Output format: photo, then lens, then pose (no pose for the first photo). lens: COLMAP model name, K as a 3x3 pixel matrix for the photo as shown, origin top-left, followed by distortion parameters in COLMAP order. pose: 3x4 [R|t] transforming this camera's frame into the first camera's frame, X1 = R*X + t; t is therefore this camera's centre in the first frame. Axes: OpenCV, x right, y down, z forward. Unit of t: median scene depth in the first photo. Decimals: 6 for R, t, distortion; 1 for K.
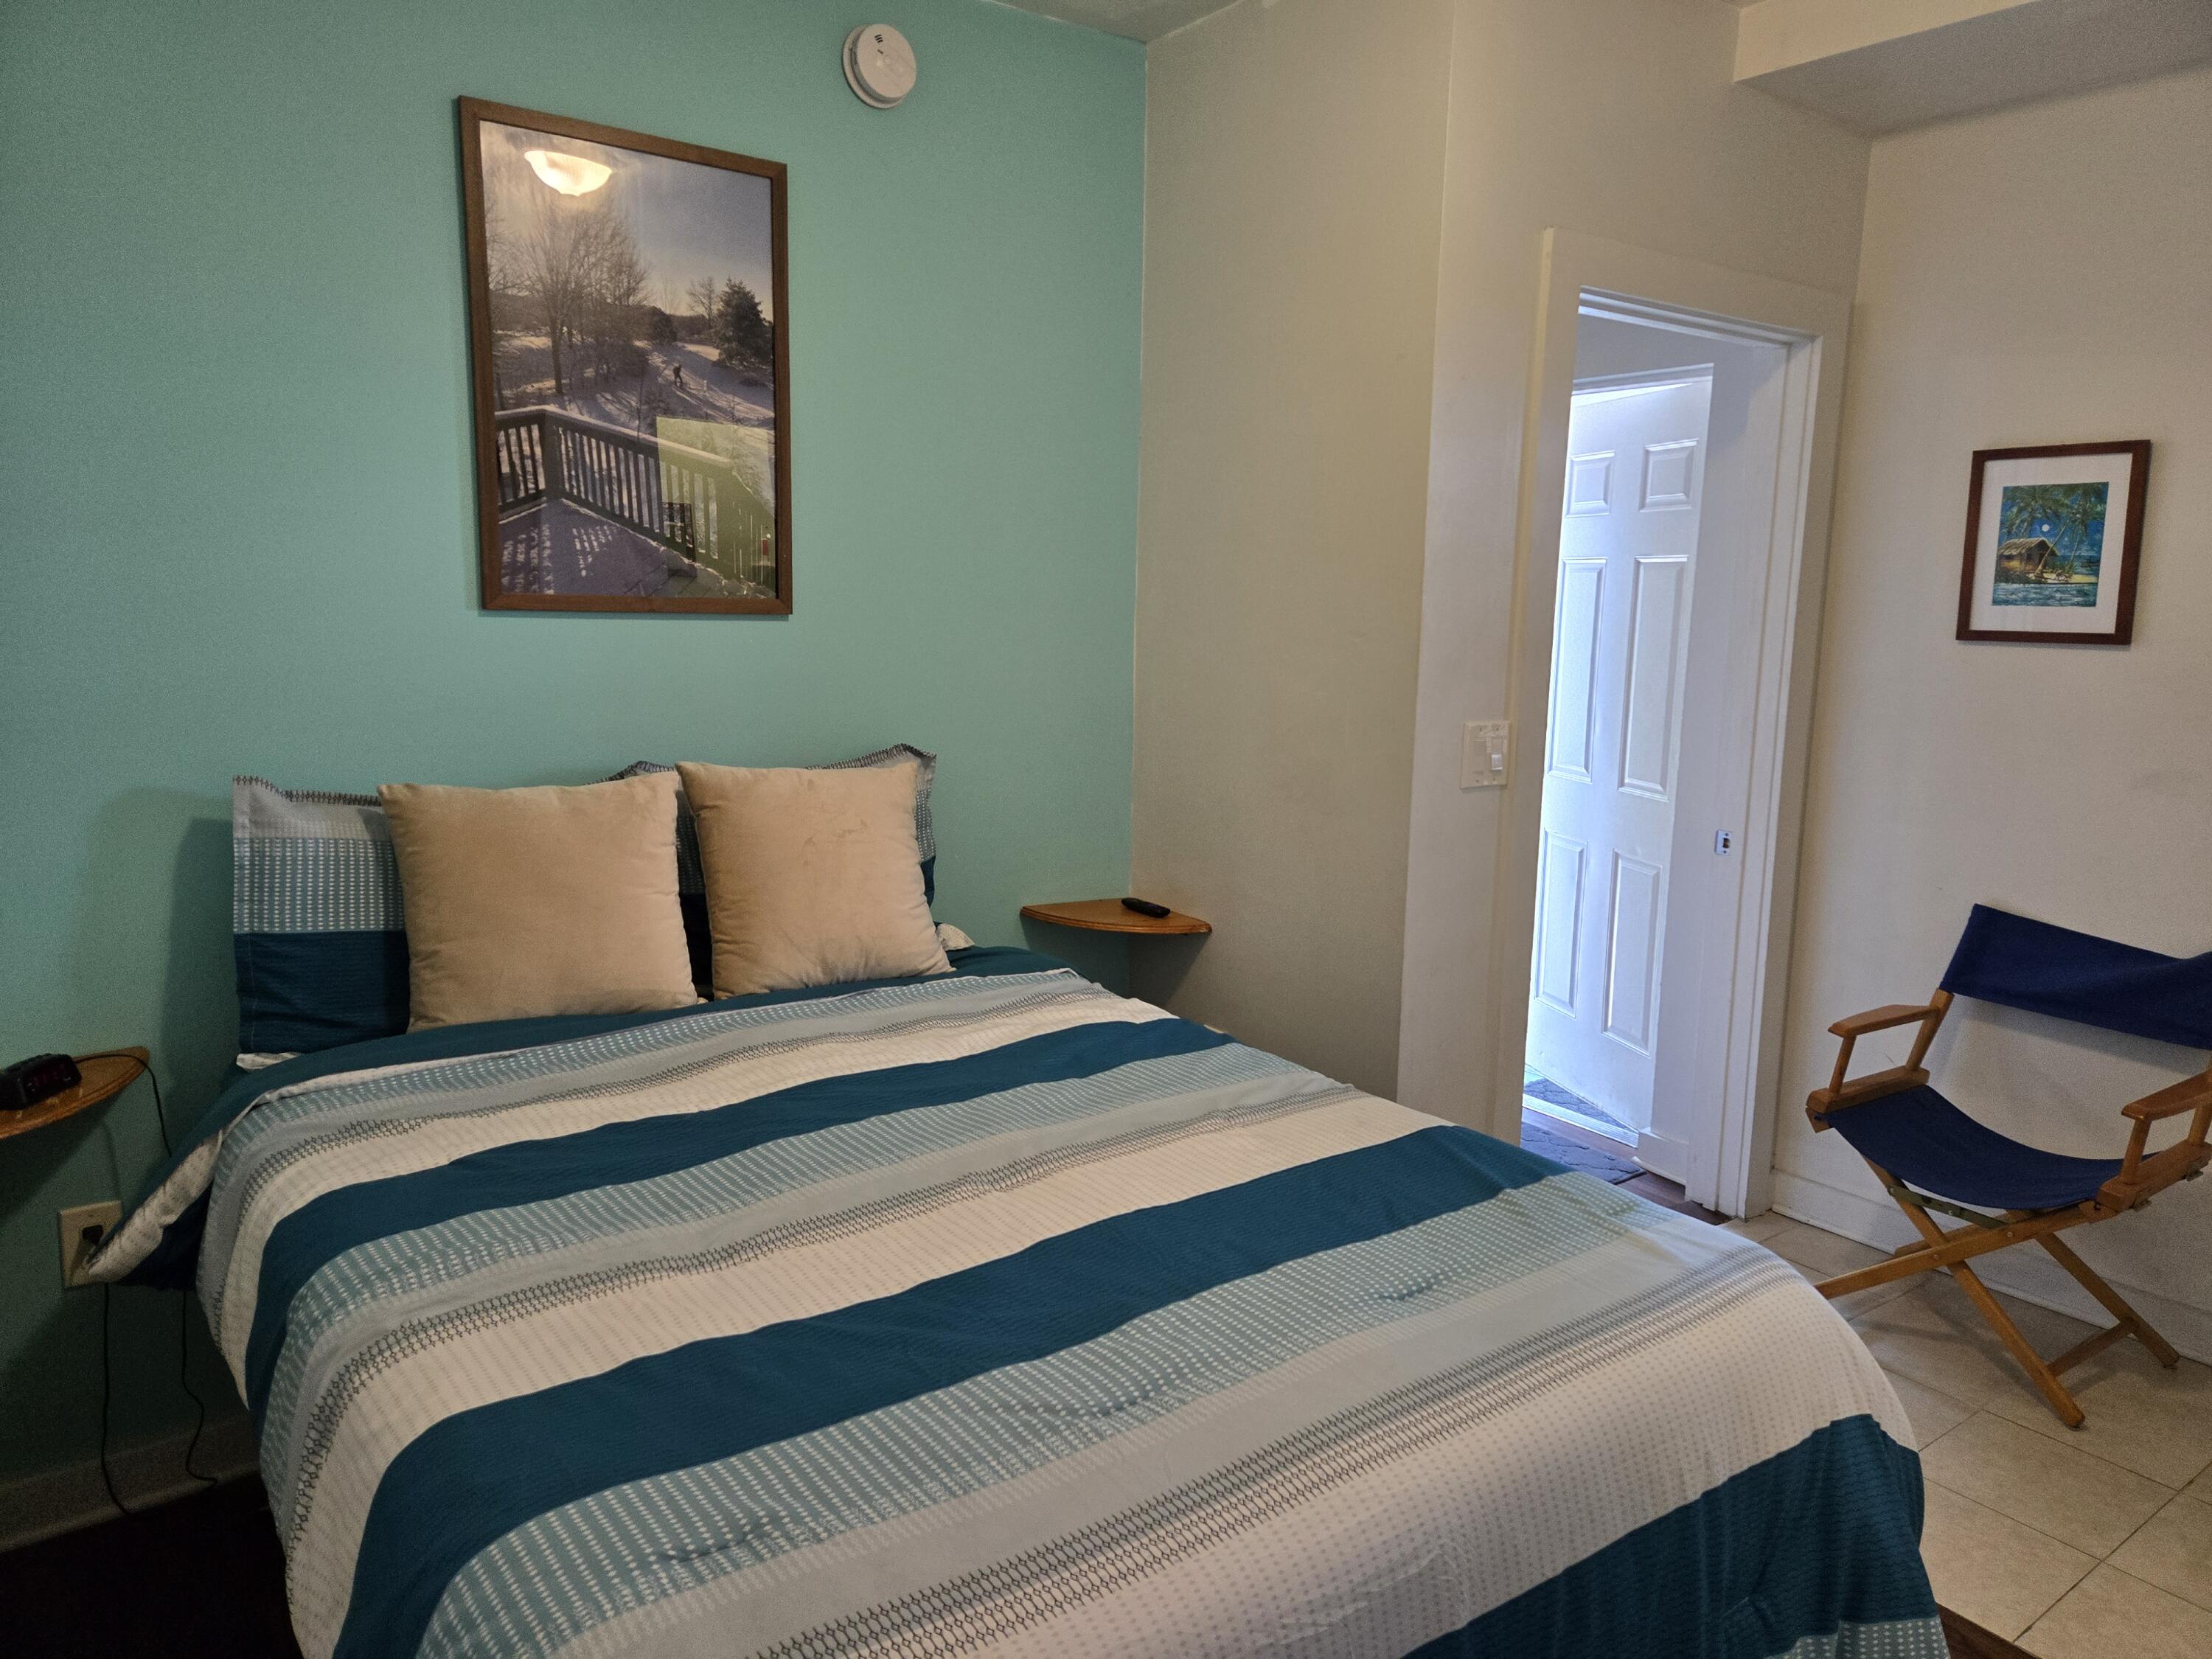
lens RADIAL K [[1484.7, 0, 1105.3], [0, 1484.7, 839.5], [0, 0, 1]] dist [0.066774, -0.051838]
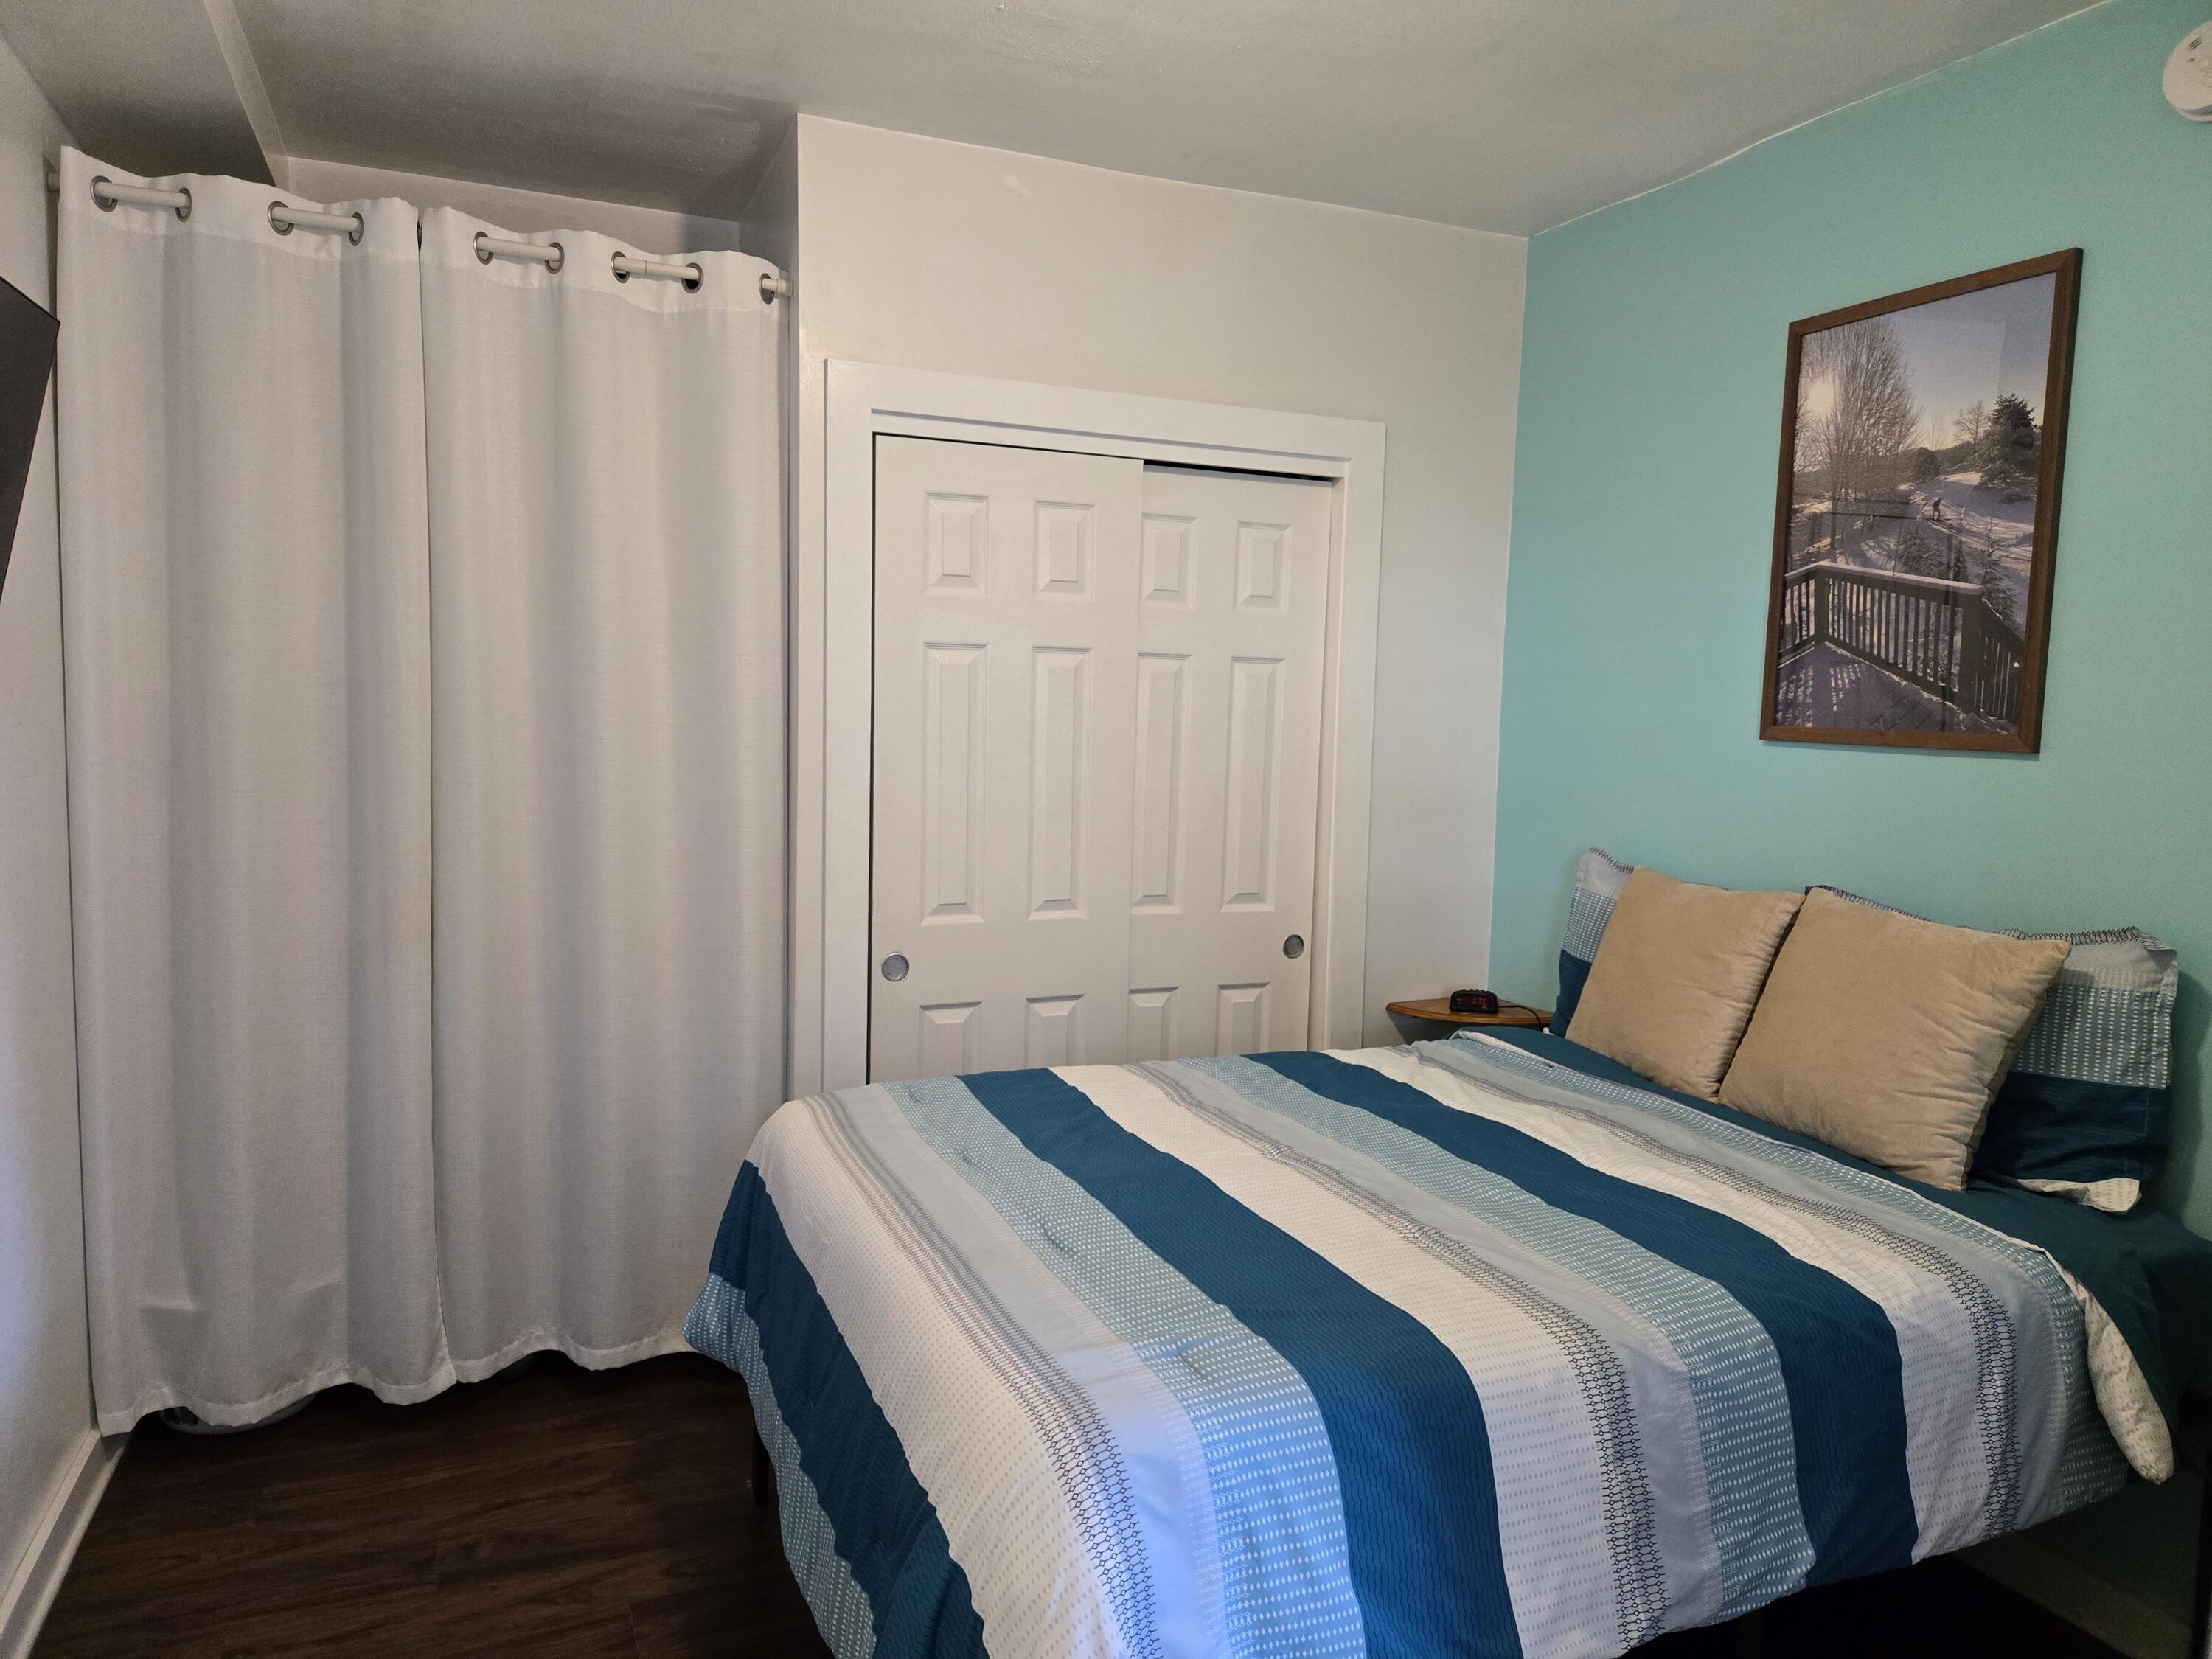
lens RADIAL K [[1484.7, 0, 1064.1], [0, 1484.7, 852.3], [0, 0, 1]] dist [0.066774, -0.051838]
pose [[-0.250649, 0.076329, -0.965064, 0.854404], [-0.191179, 0.973352, 0.126638, -0.109477], [0.949013, 0.216242, -0.229377, 0.753177]]
